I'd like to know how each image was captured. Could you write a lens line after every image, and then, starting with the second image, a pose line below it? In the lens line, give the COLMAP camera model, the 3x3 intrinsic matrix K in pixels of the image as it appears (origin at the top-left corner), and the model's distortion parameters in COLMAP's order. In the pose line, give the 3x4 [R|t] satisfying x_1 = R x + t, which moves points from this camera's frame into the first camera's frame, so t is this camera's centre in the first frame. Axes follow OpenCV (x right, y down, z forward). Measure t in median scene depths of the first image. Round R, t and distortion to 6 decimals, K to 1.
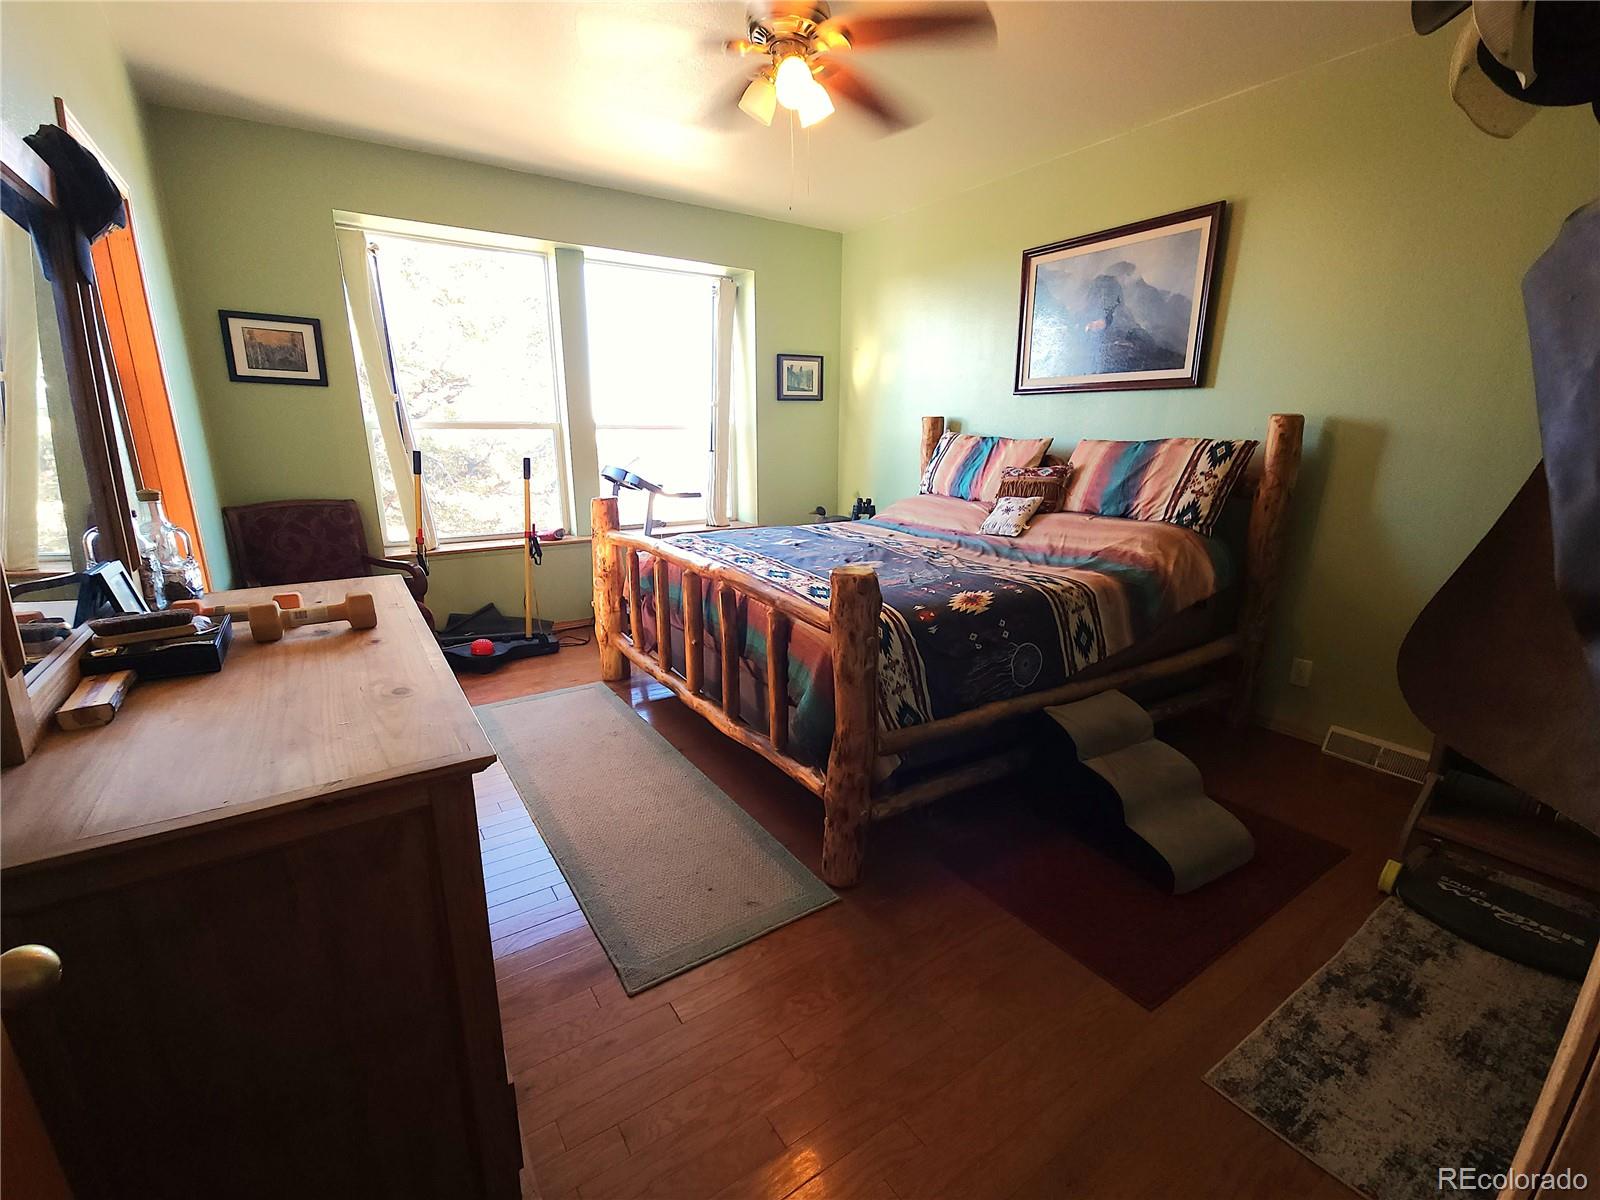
lens RADIAL K [[697.6, 0, 801.0], [0, 697.6, 614.1], [0, 0, 1]] dist [0.001530, 0.000146]
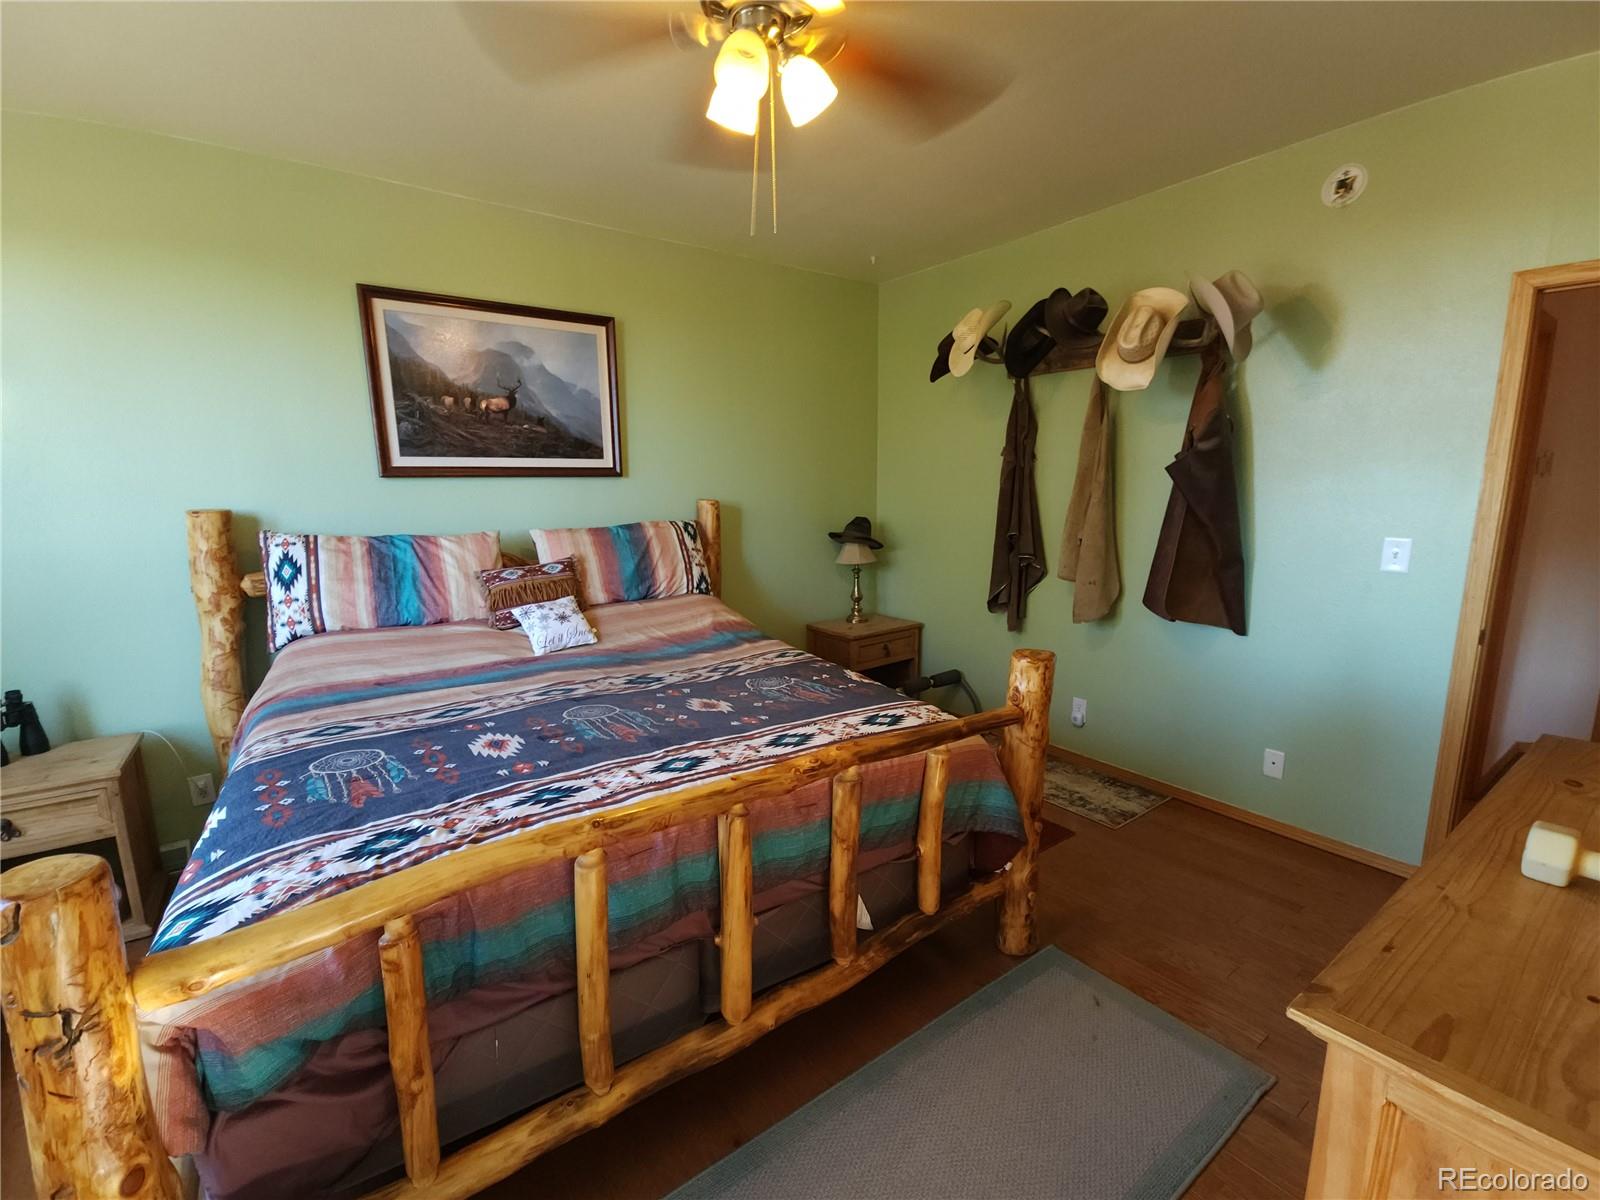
lens RADIAL K [[697.6, 0, 801.0], [0, 697.6, 614.1], [0, 0, 1]] dist [0.001530, 0.000146]
pose [[-0.046229, -0.180973, 0.982401, -0.559572], [0.276682, 0.942656, 0.186671, -0.243295], [-0.959849, 0.280443, 0.006494, 0.768483]]
